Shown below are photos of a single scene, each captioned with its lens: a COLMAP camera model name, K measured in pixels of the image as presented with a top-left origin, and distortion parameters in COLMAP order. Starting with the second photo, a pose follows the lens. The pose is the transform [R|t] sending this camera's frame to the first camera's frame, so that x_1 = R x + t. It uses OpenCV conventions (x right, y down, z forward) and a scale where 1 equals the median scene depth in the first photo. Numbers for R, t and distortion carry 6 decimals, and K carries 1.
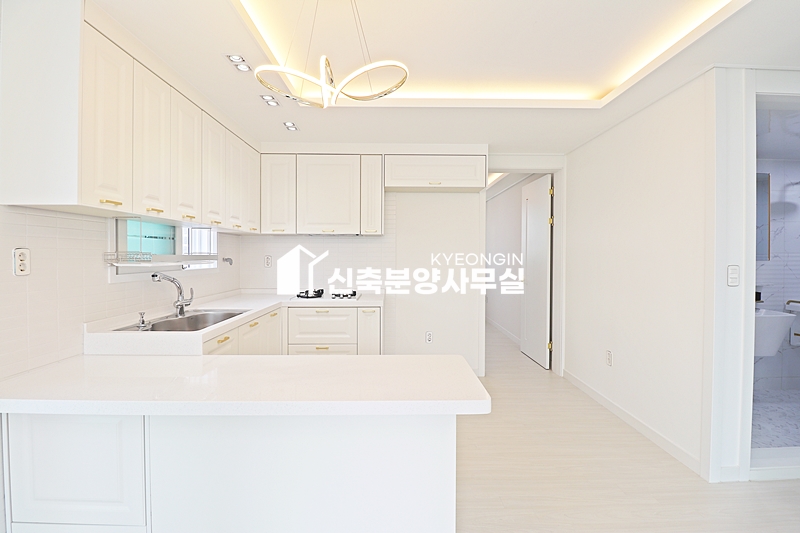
lens RADIAL K [[369.3, 0, 400.5], [0, 369.3, 258.3], [0, 0, 1]] dist [0.002200, -0.014214]
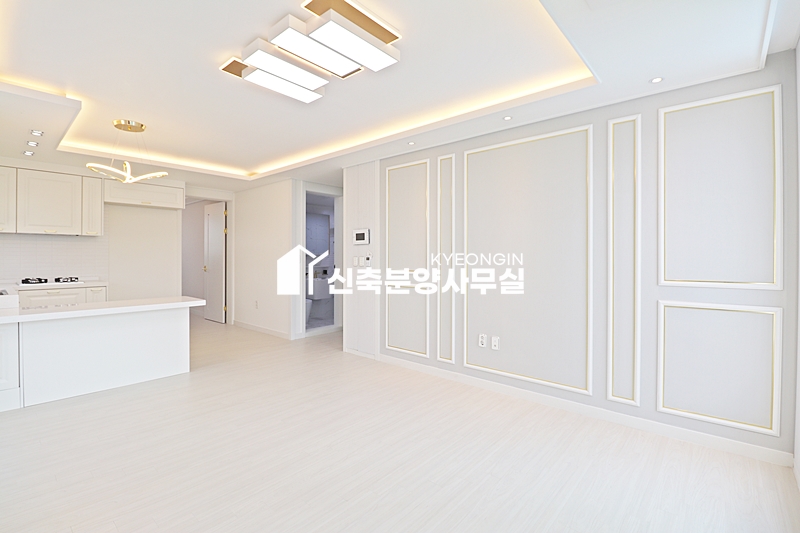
lens RADIAL K [[369.3, 0, 400.5], [0, 369.3, 258.3], [0, 0, 1]] dist [0.002200, -0.014214]
pose [[0.670136, -0.004113, 0.742227, -0.326097], [0.007318, 0.999973, -0.001067, 0.029698], [-0.742202, 0.006146, 0.670148, -0.762362]]
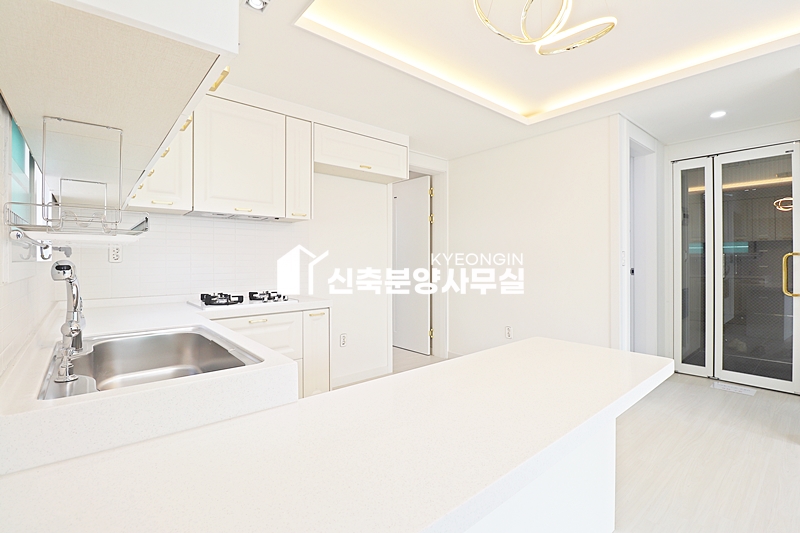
lens RADIAL K [[369.3, 0, 400.5], [0, 369.3, 258.3], [0, 0, 1]] dist [0.002200, -0.014214]
pose [[0.769252, -0.003407, 0.638937, -0.421285], [0.012783, 0.999868, -0.010058, 0.030899], [-0.638818, 0.015905, 0.769193, 0.252793]]
